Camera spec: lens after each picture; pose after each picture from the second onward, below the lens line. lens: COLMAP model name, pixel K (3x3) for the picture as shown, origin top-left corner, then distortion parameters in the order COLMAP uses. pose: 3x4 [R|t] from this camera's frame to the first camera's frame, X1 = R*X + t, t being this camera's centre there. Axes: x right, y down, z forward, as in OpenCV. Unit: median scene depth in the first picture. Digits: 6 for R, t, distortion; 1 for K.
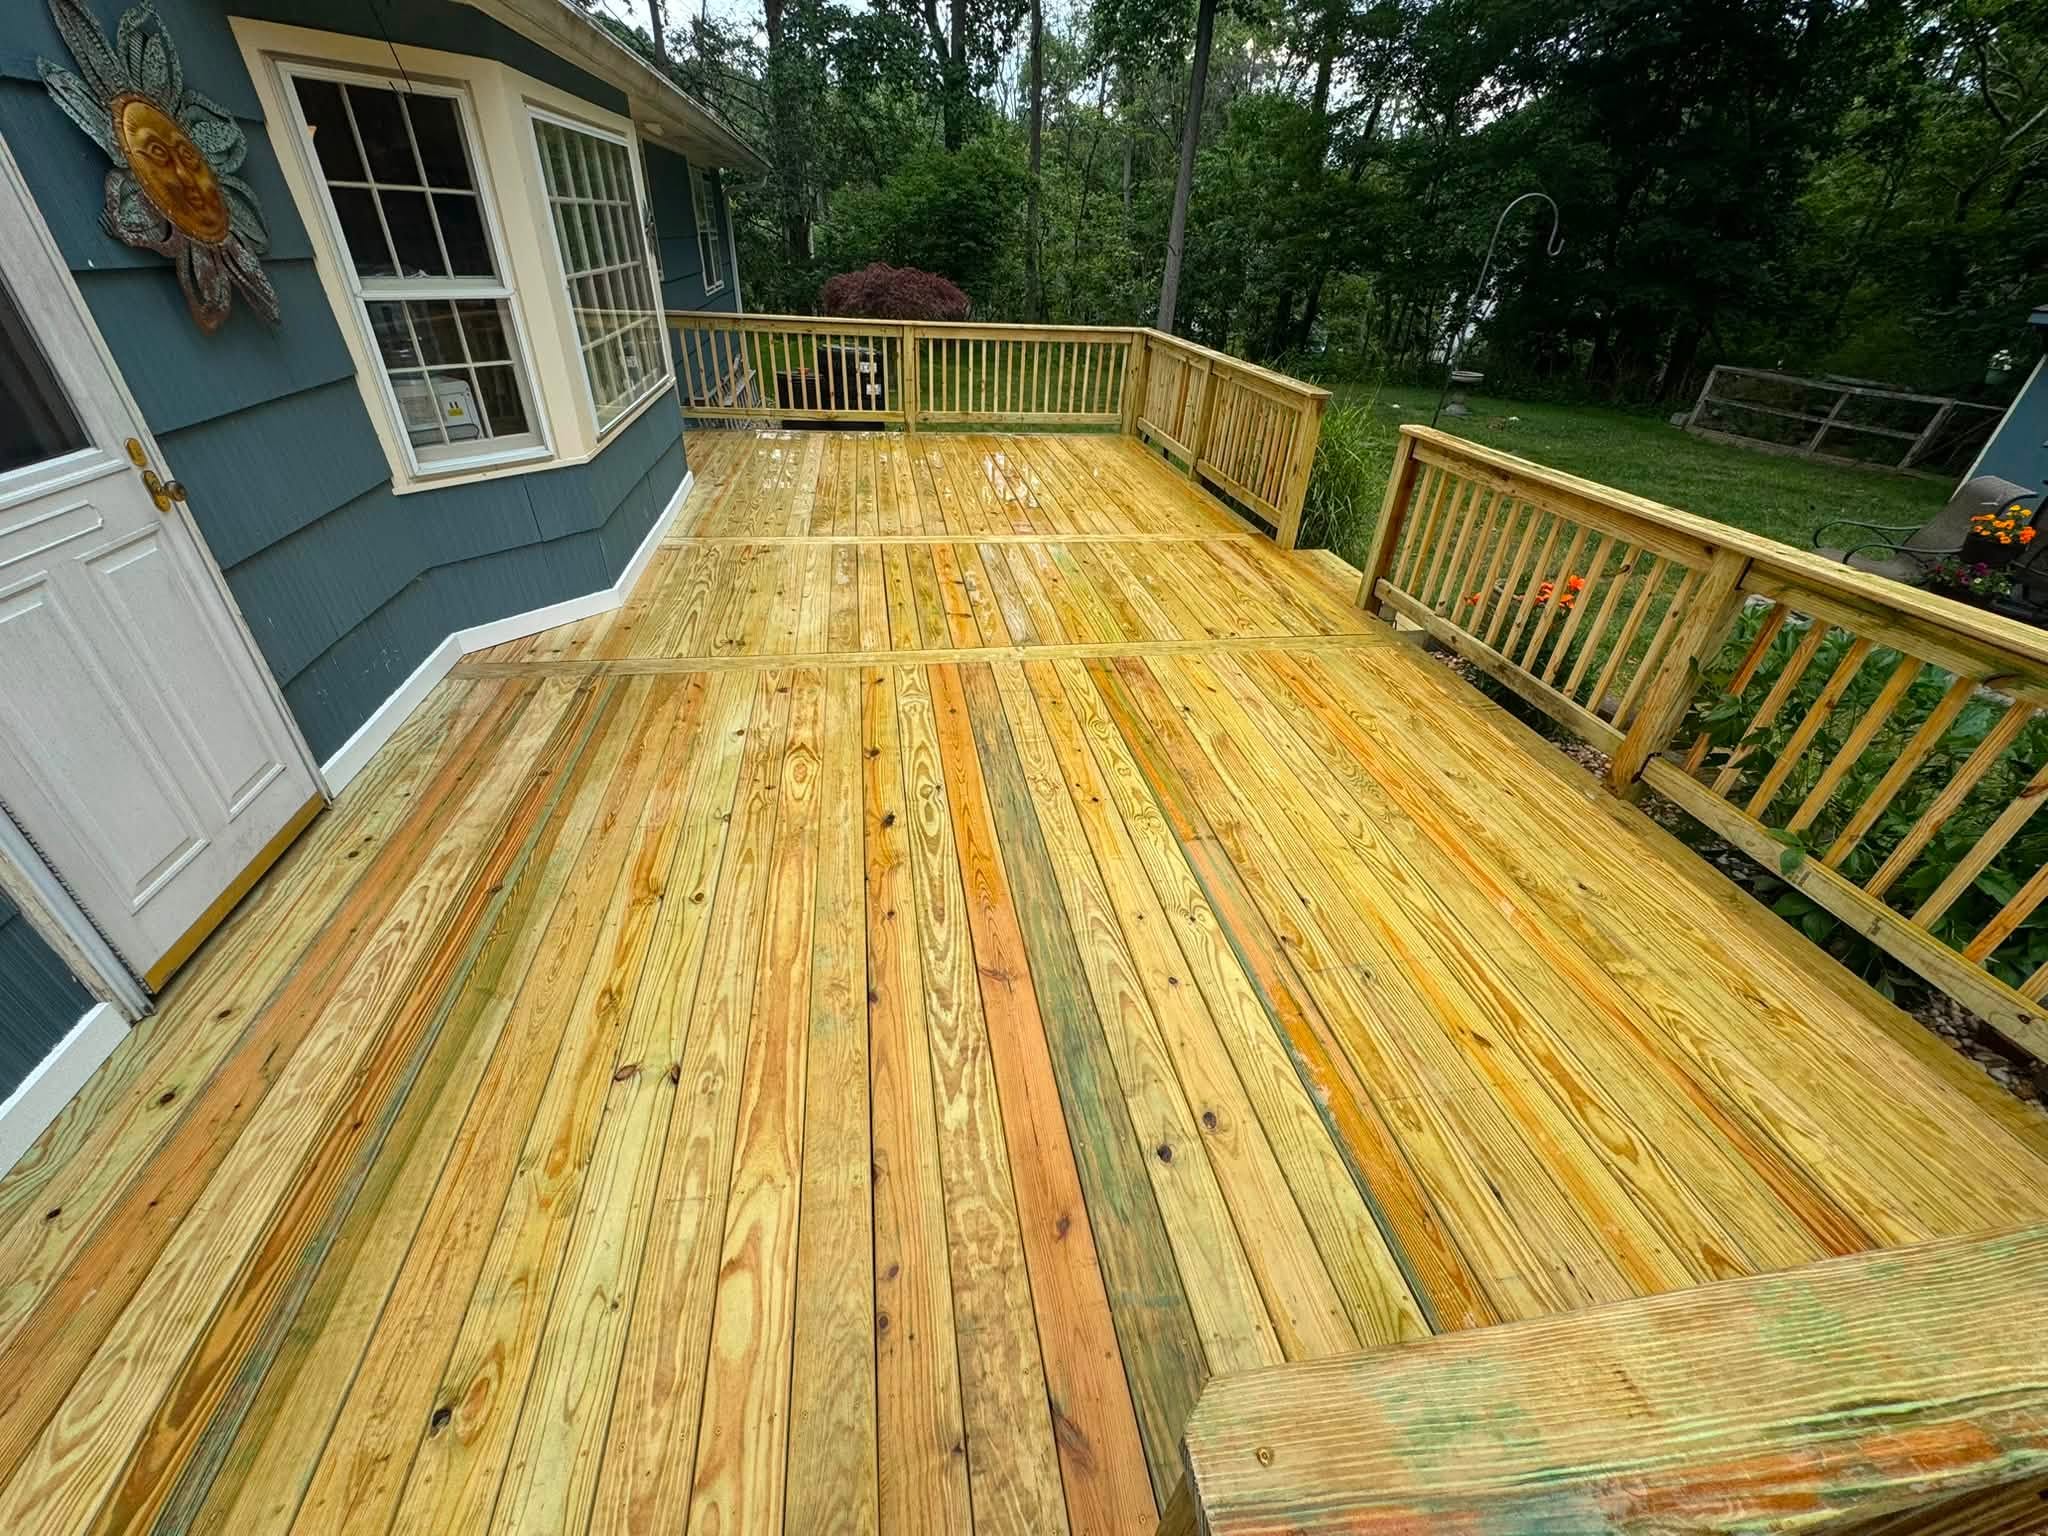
lens RADIAL K [[821.6, 0, 1032.6], [0, 821.6, 770.9], [0, 0, 1]] dist [0.000798, -0.000091]
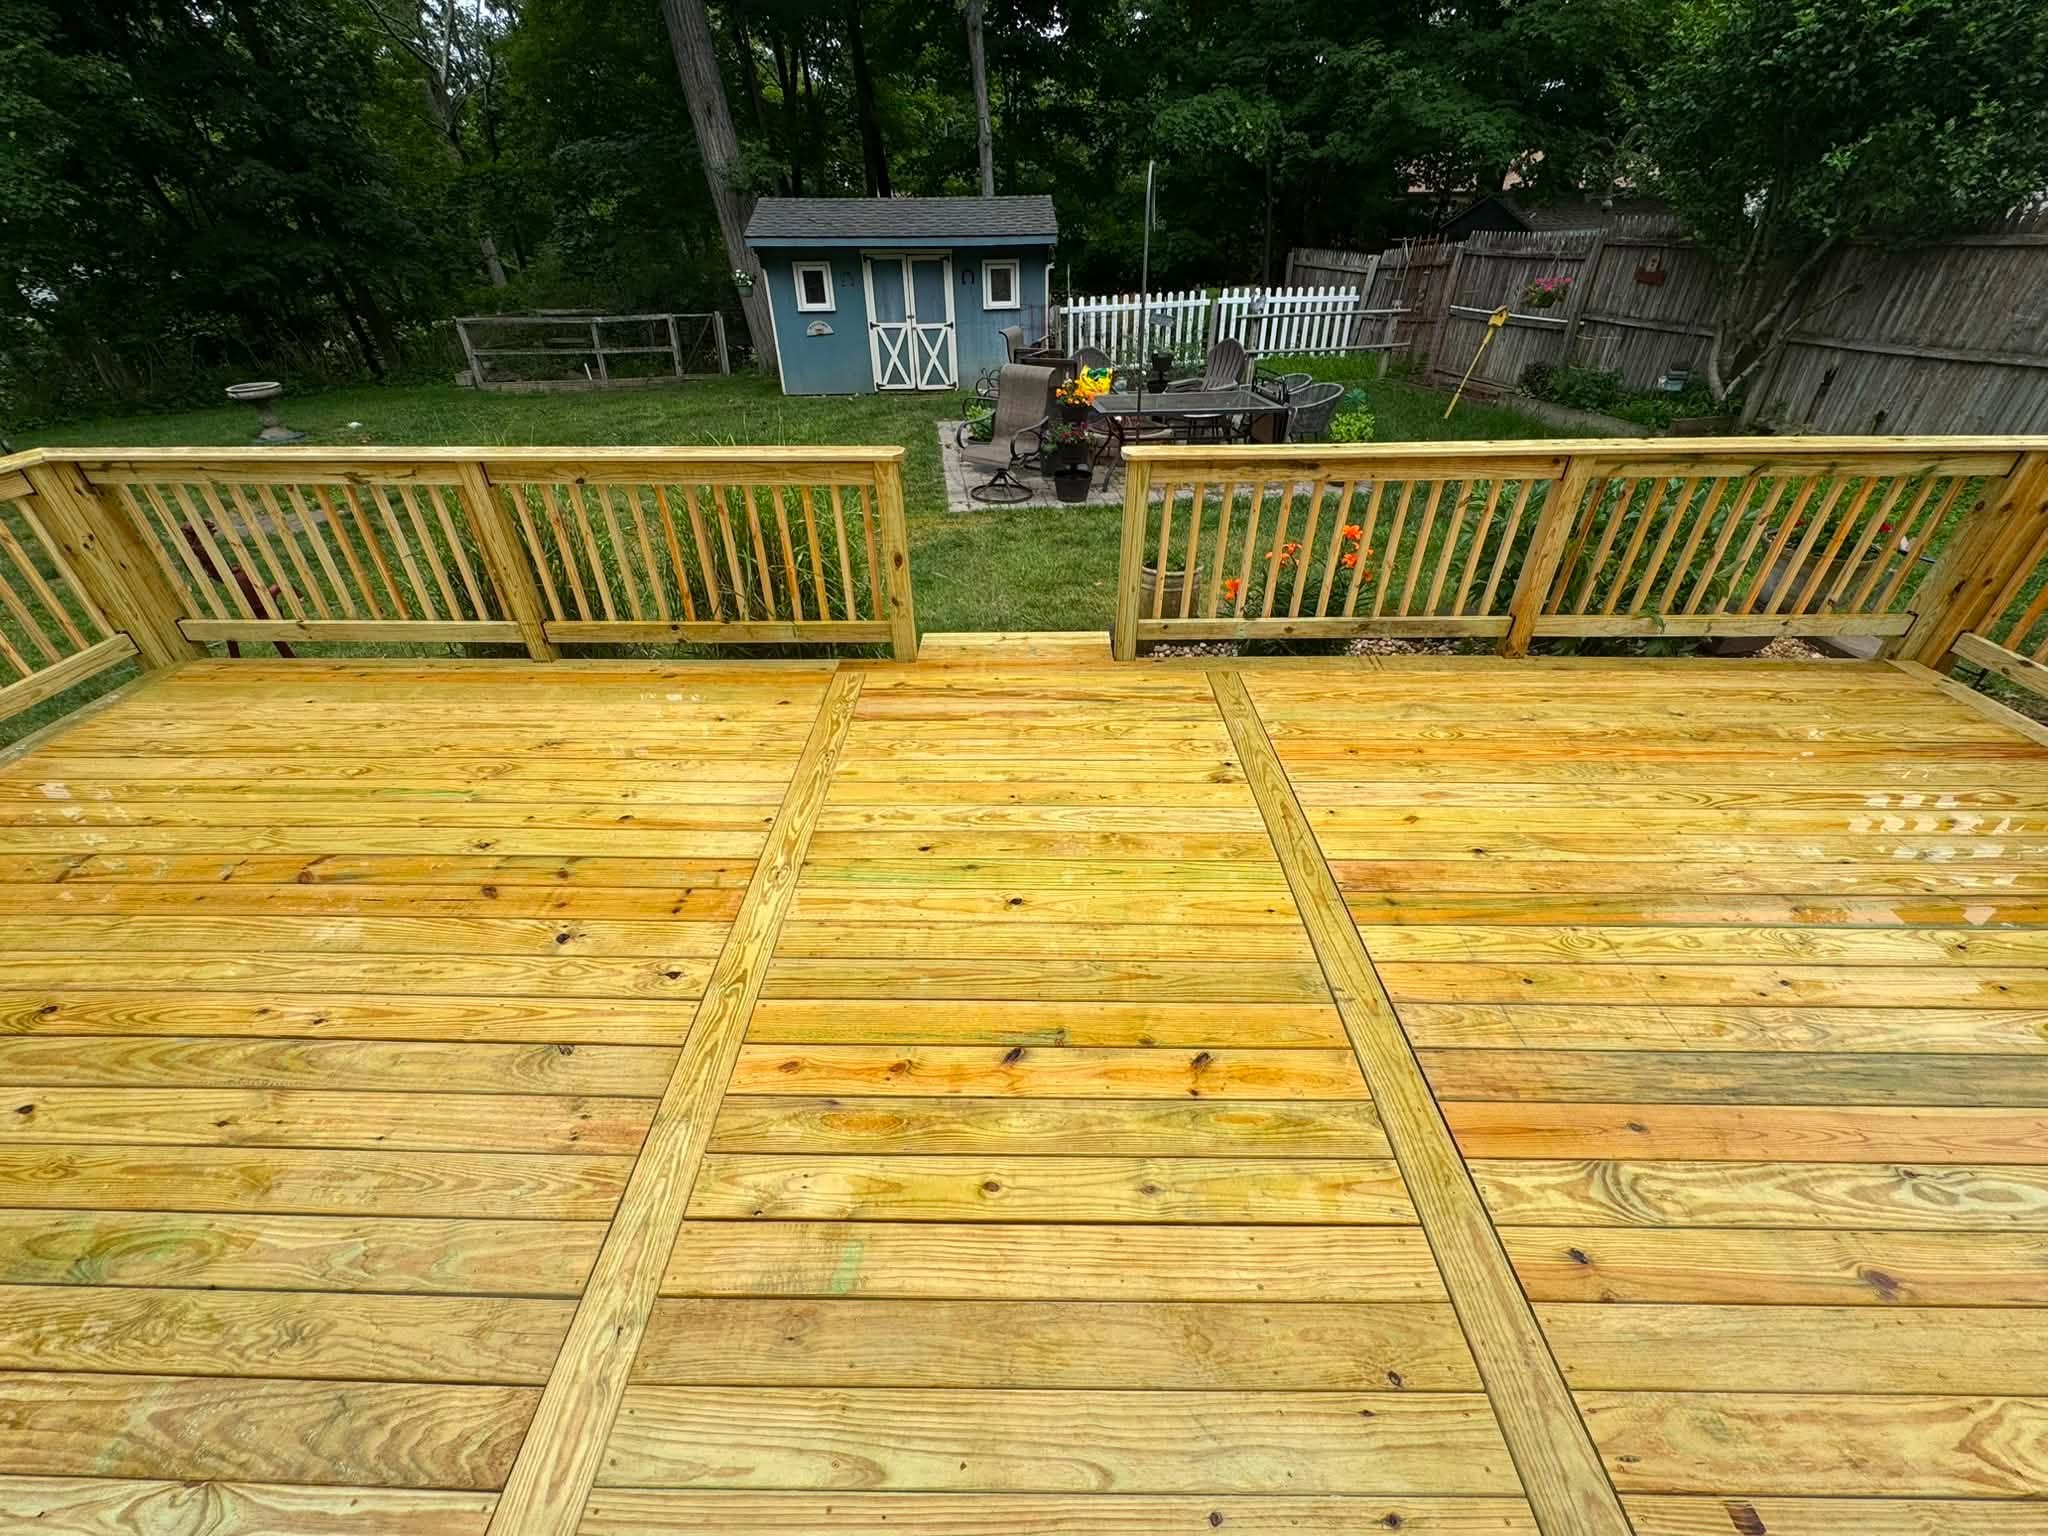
lens RADIAL K [[821.6, 0, 1021.9], [0, 821.6, 759.9], [0, 0, 1]] dist [0.000798, -0.000091]
pose [[0.189620, -0.585323, 0.788315, -0.325391], [0.549127, 0.728795, 0.409044, -0.493540], [-0.813943, 0.355322, 0.459611, 0.685491]]
